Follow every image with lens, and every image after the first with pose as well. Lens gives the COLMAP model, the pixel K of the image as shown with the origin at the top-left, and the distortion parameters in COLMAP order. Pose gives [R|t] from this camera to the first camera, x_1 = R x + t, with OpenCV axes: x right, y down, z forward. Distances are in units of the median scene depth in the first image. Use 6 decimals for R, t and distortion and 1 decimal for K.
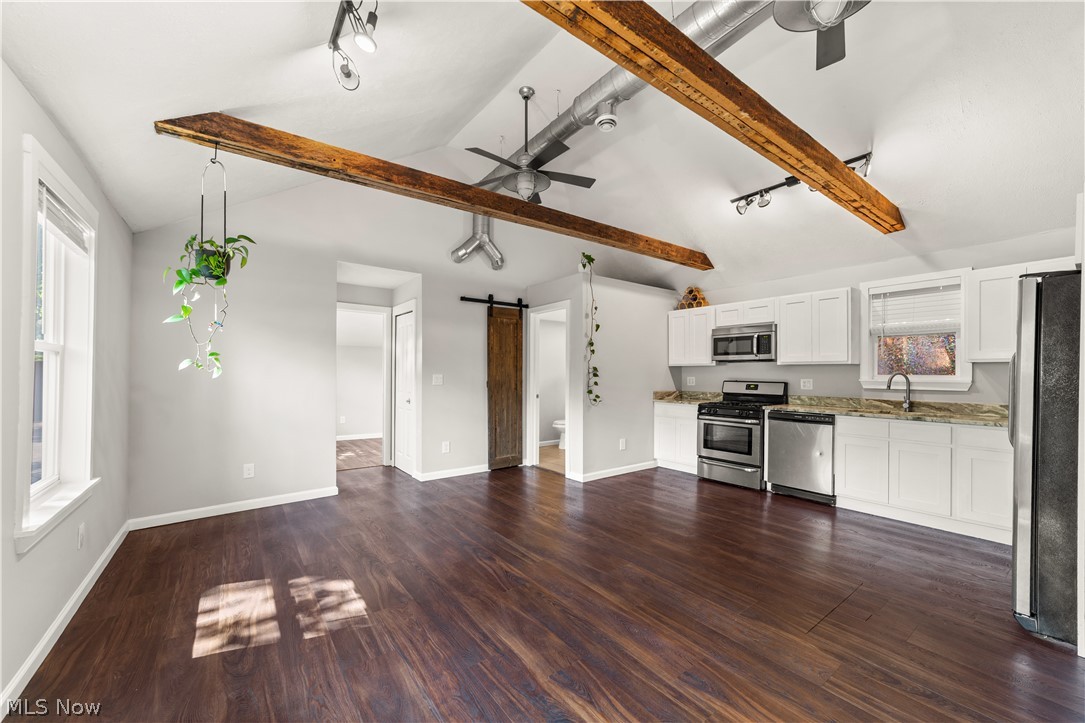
lens RADIAL K [[420.5, 0, 545.0], [0, 420.5, 377.9], [0, 0, 1]] dist [-0.010063, 0.000013]
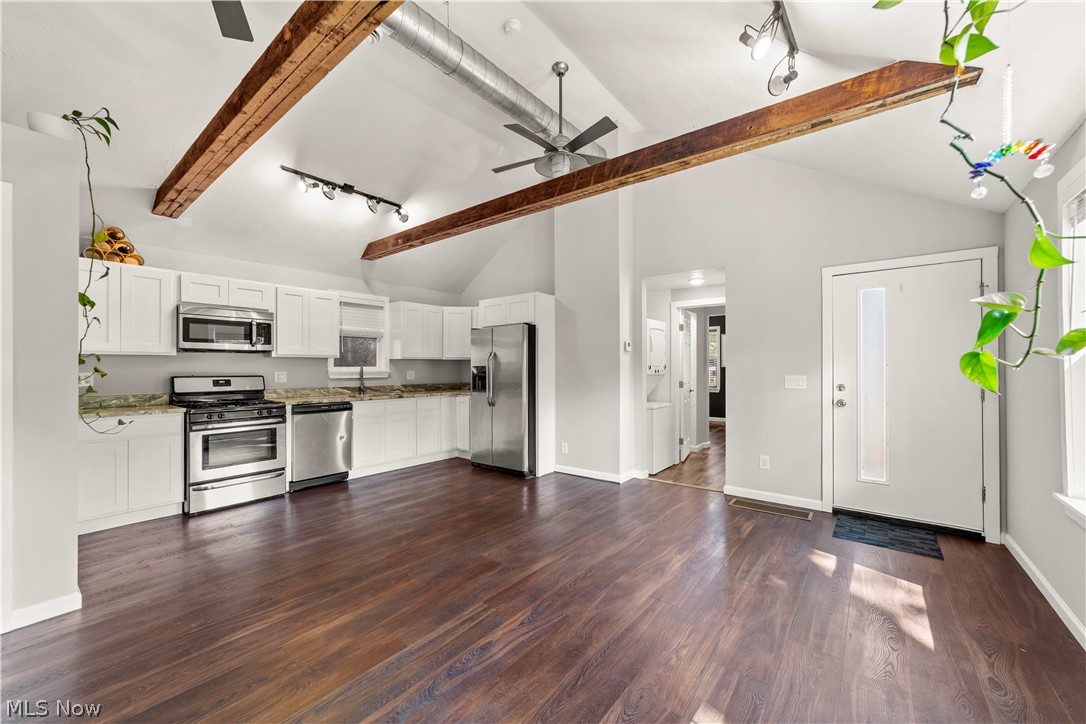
lens RADIAL K [[422.5, 0, 531.9], [0, 422.5, 363.7], [0, 0, 1]] dist [-0.009968, 0.000078]
pose [[-0.237209, 0.003410, 0.971453, -0.557341], [0.011238, 0.999937, -0.000766, -0.010020], [-0.971394, 0.010735, -0.237232, 0.762175]]
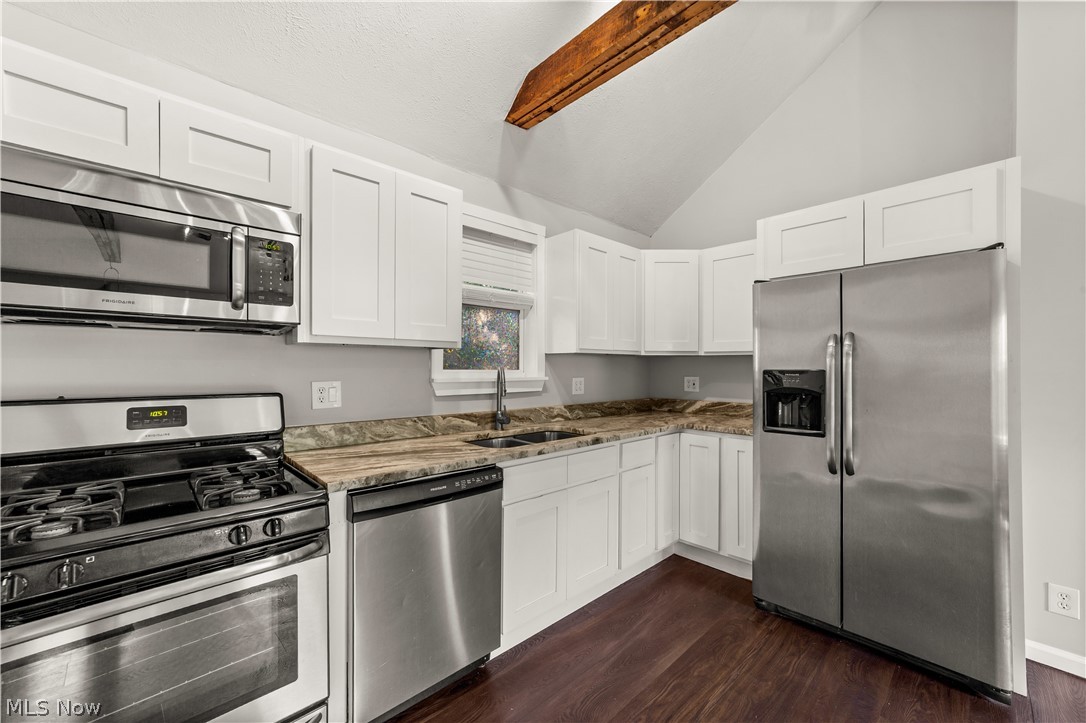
lens RADIAL K [[422.5, 0, 531.9], [0, 422.5, 363.2], [0, 0, 1]] dist [-0.009968, 0.000078]
pose [[-0.094940, 0.002444, 0.995480, 0.239107], [0.006638, 0.999976, -0.001822, -0.014571], [-0.995461, 0.006435, -0.094954, 0.975612]]
